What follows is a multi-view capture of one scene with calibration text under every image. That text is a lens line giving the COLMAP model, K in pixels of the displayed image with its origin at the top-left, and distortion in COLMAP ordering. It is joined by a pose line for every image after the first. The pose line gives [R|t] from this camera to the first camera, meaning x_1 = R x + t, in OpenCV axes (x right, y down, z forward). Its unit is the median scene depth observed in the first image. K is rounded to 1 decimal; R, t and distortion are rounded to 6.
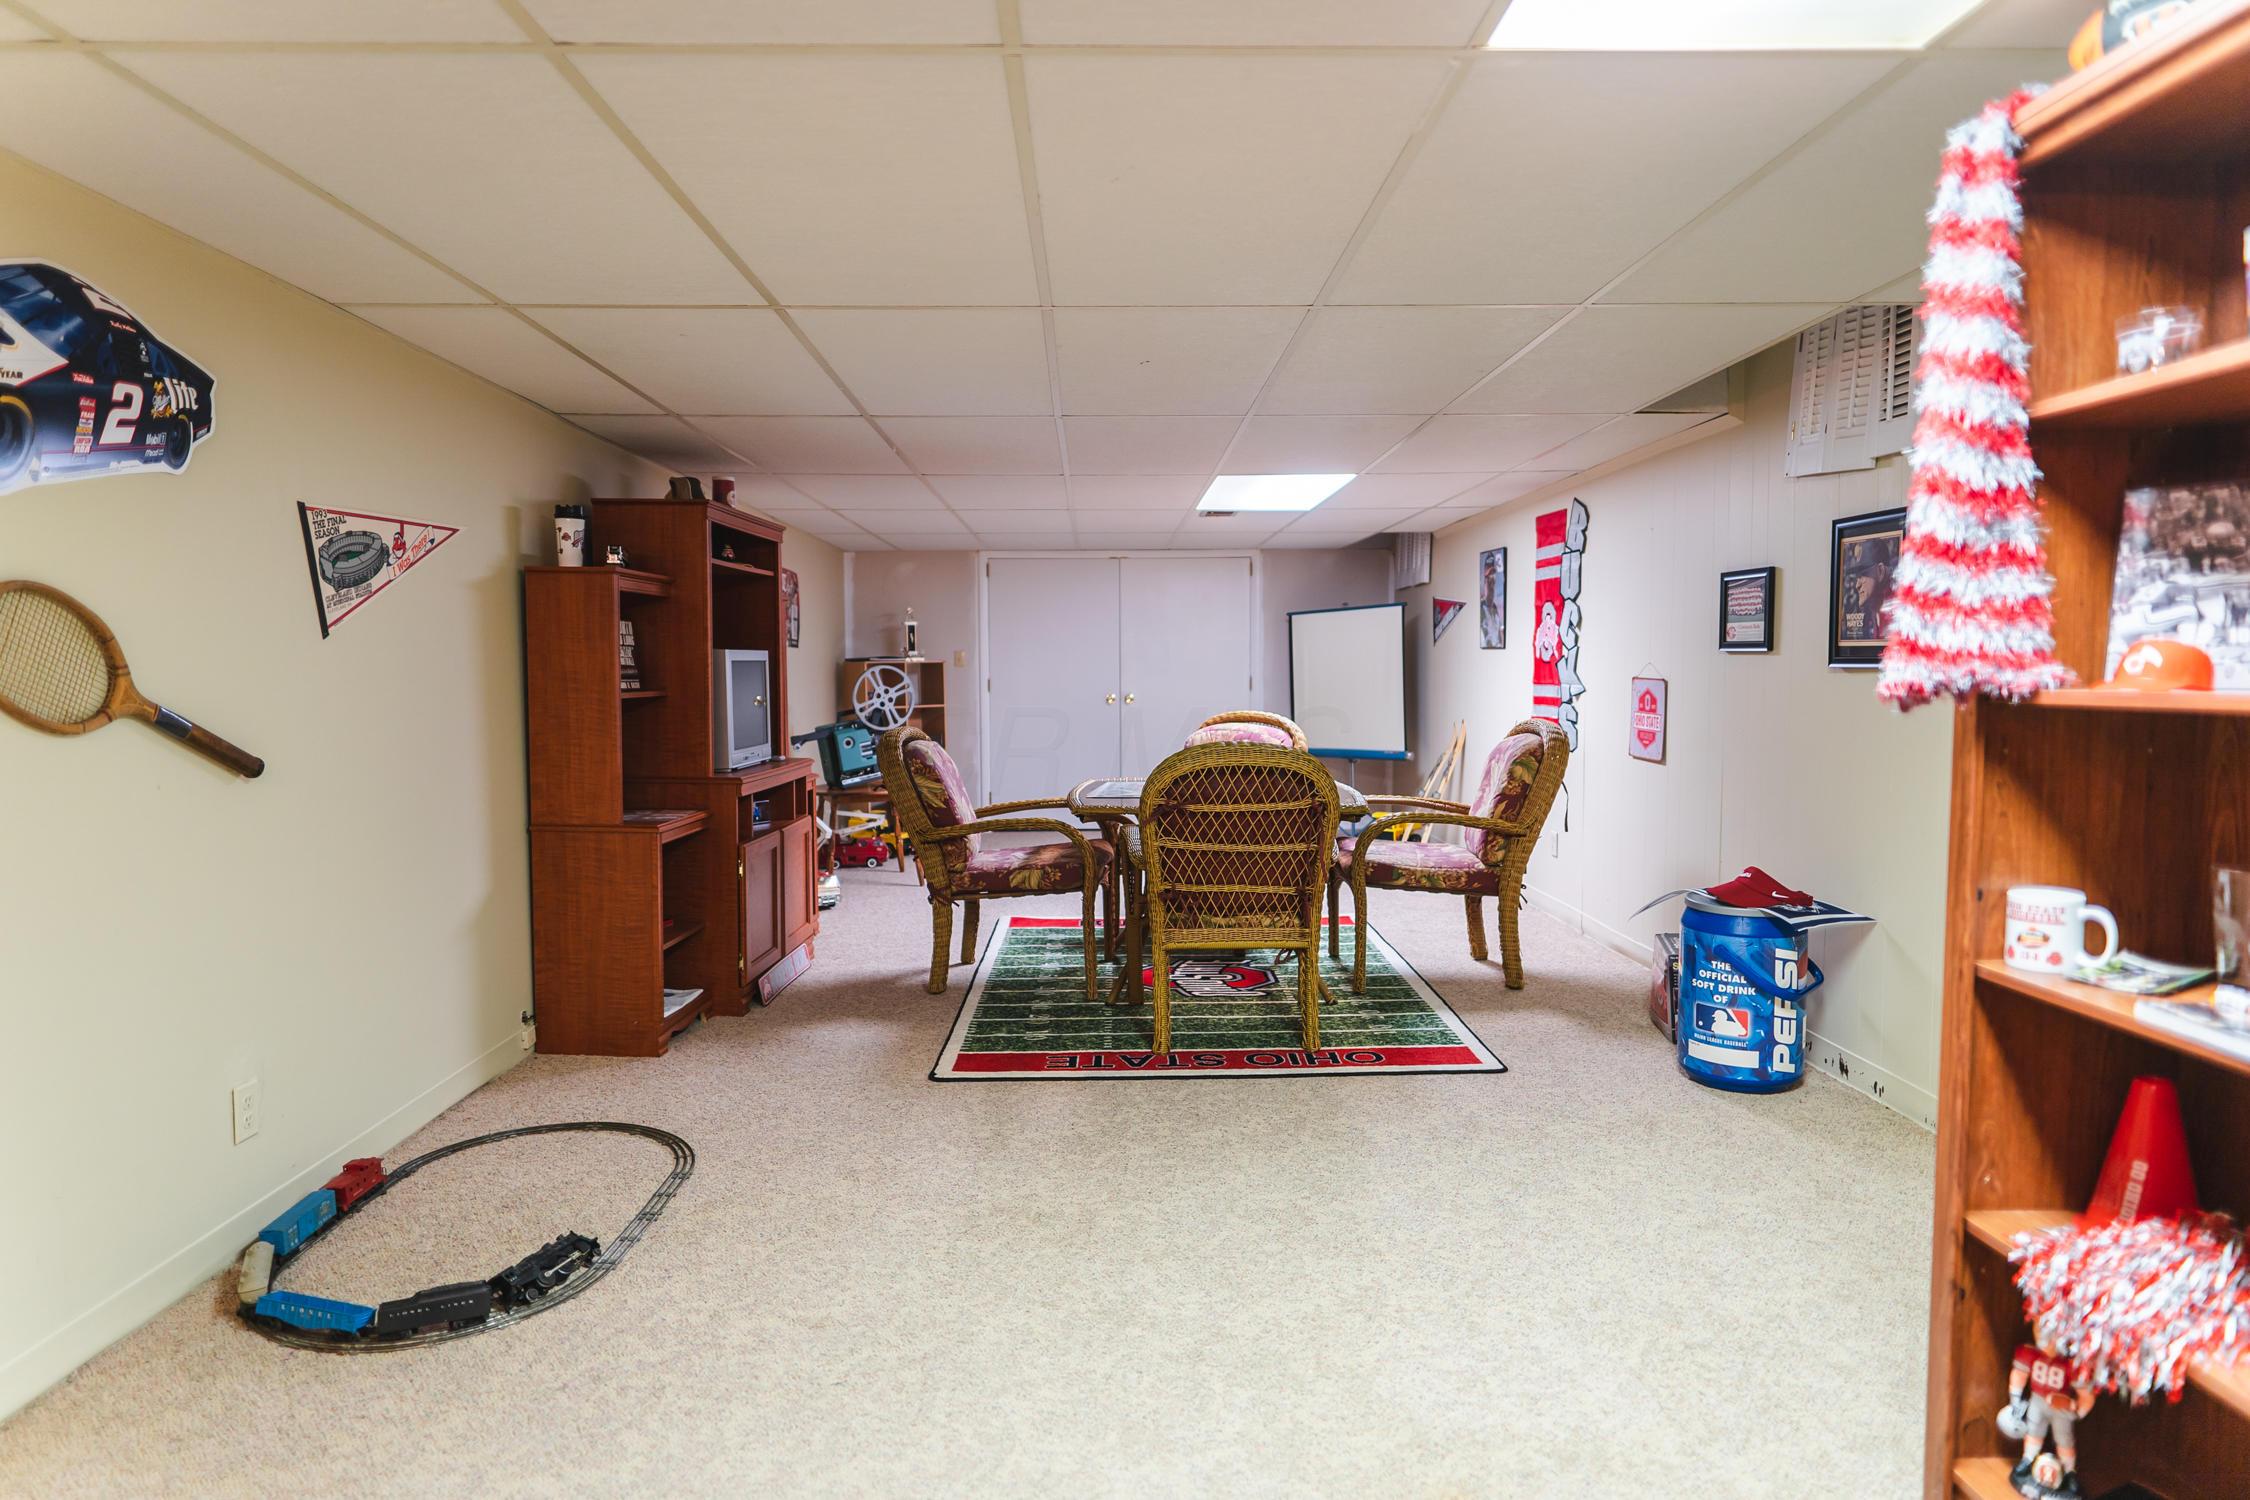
lens RADIAL K [[1301.3, 0, 1118.3], [0, 1301.3, 747.1], [0, 0, 1]] dist [0.005363, -0.002626]
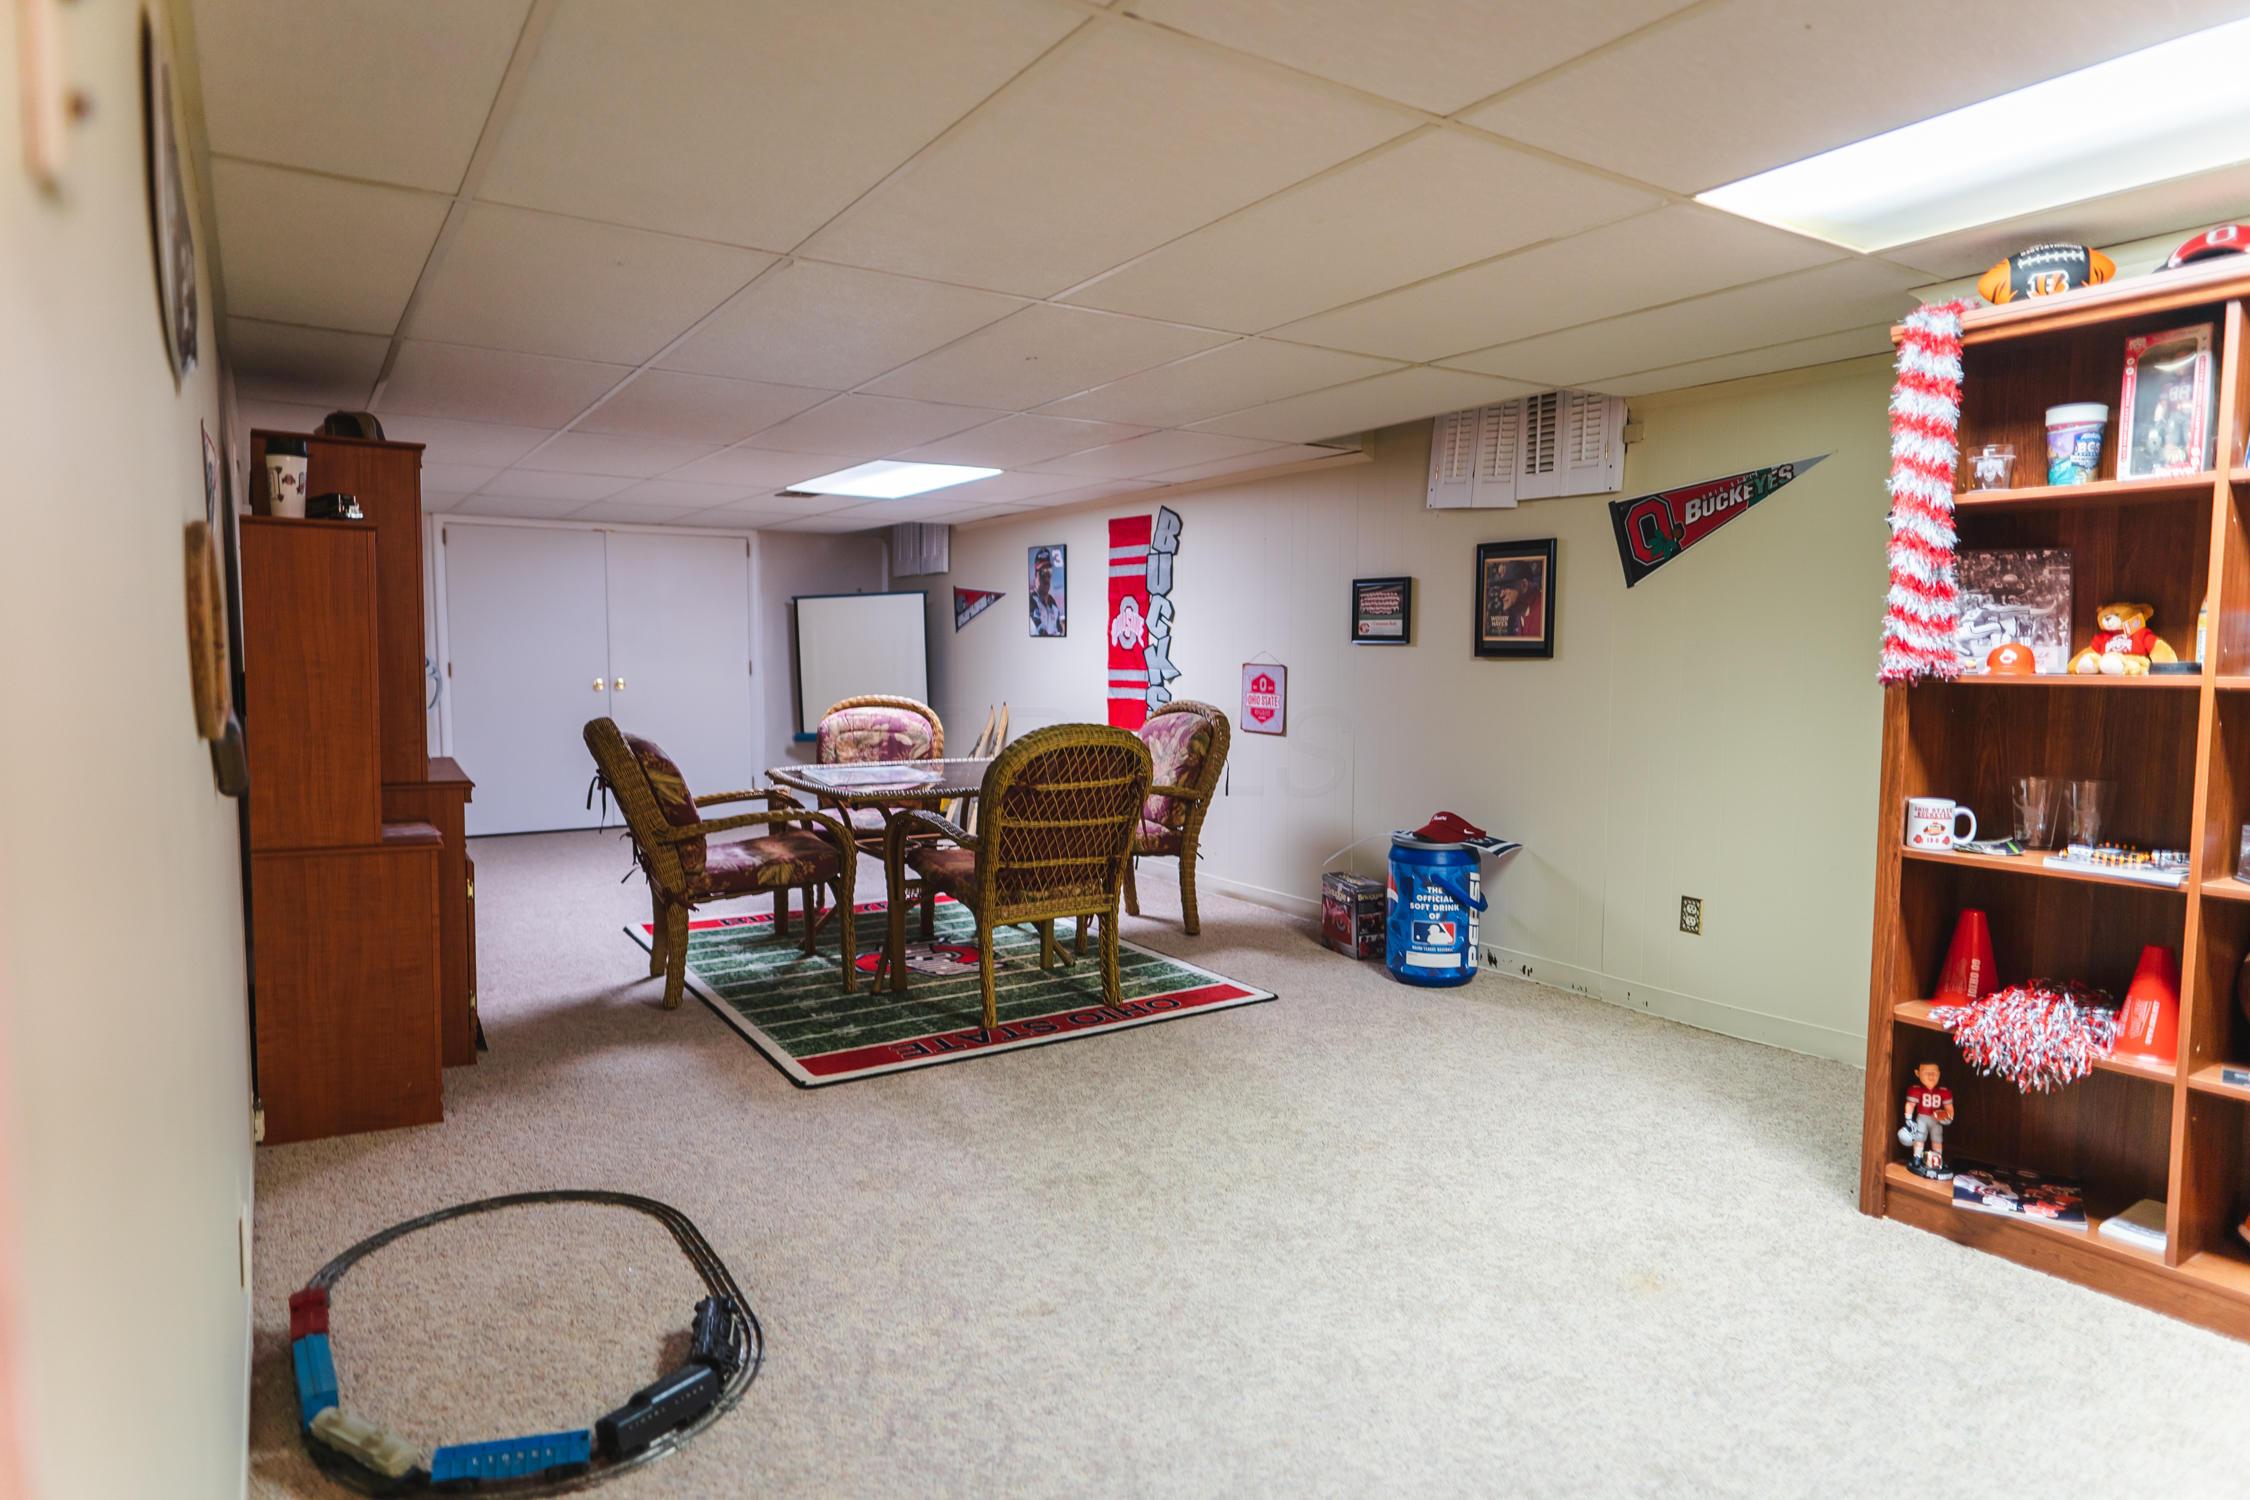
lens RADIAL K [[1301.3, 0, 1113.5], [0, 1301.3, 748.4], [0, 0, 1]] dist [0.005363, -0.002626]
pose [[0.846505, -0.031687, 0.531437, -0.450701], [0.024877, 0.999491, 0.019969, -0.004242], [-0.531800, -0.003684, 0.846862, 0.081849]]
